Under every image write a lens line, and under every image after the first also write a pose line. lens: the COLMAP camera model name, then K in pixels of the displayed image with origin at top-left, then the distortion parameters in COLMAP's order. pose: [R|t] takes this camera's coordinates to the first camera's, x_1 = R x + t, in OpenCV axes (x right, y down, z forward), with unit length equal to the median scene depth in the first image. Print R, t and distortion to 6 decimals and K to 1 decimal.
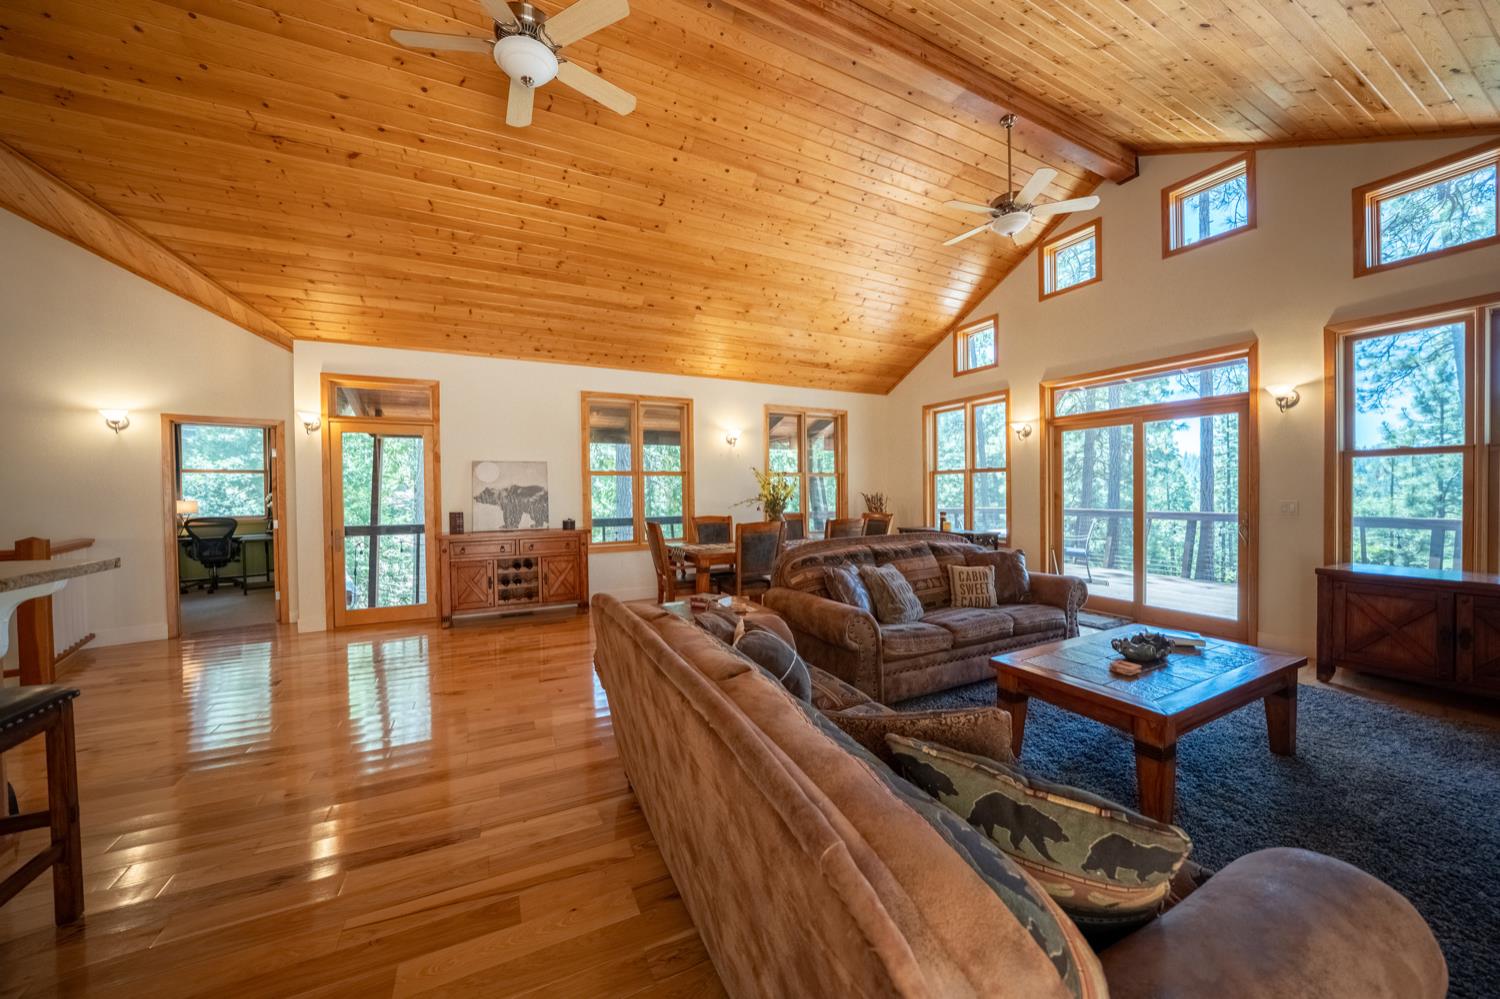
lens RADIAL K [[518.9, 0, 746.1], [0, 518.9, 495.6], [0, 0, 1]] dist [-0.024548, 0.002431]
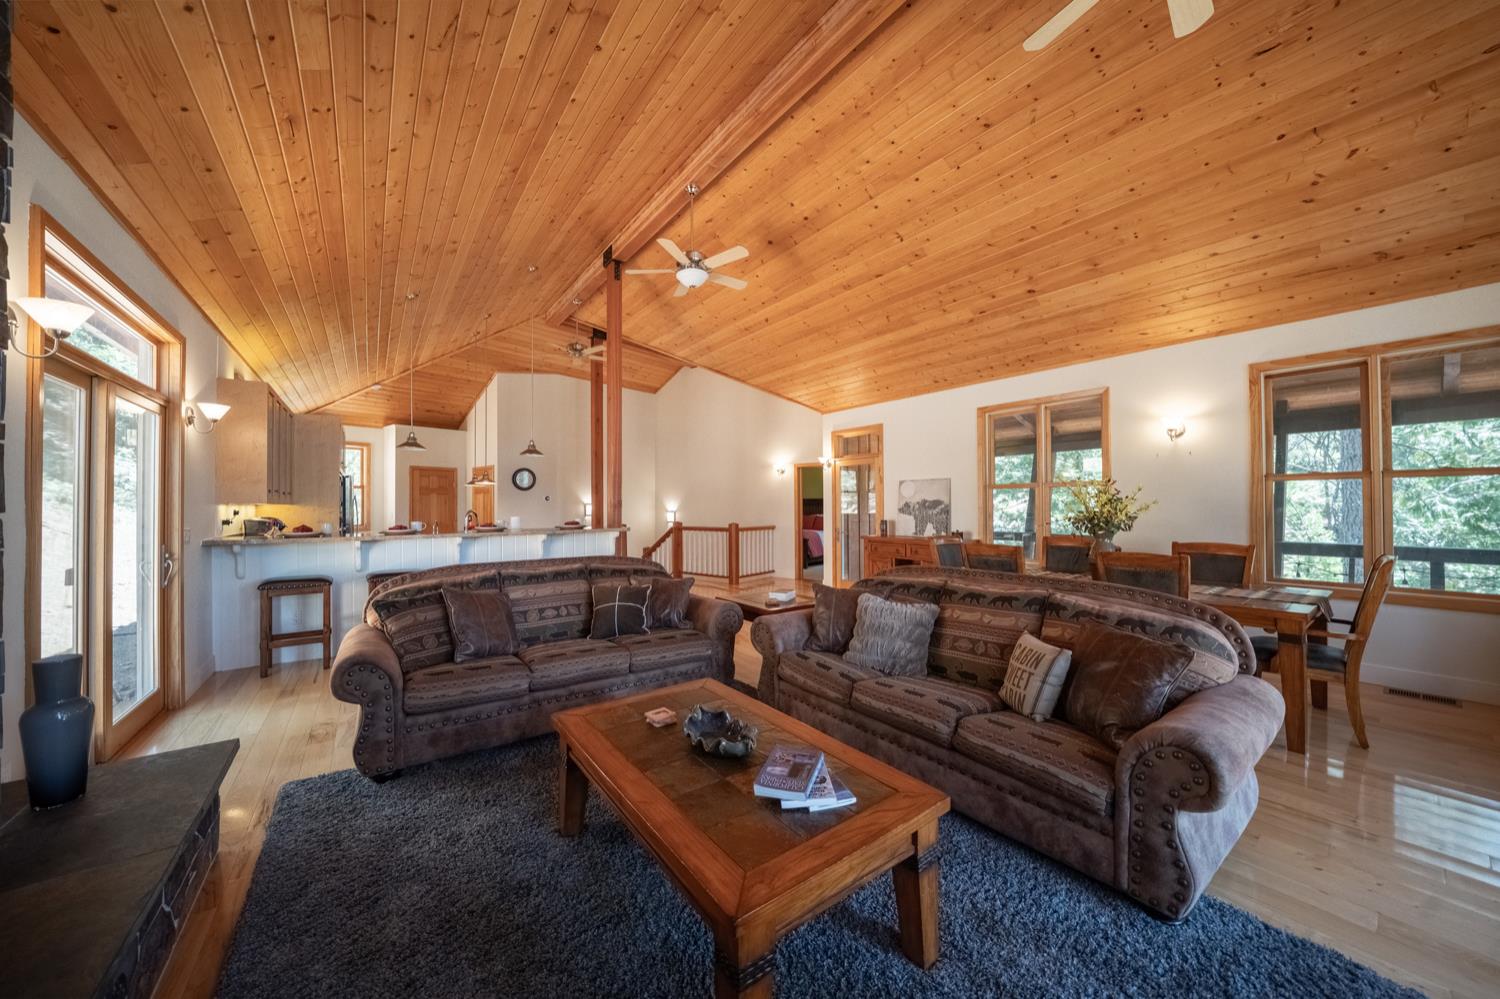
lens RADIAL K [[518.9, 0, 753.2], [0, 518.9, 505.6], [0, 0, 1]] dist [-0.024548, 0.002431]
pose [[0.175616, 0.008689, -0.984420, 0.652536], [-0.007822, 0.999942, 0.007430, -0.011502], [0.984428, 0.006395, 0.175674, 0.390598]]
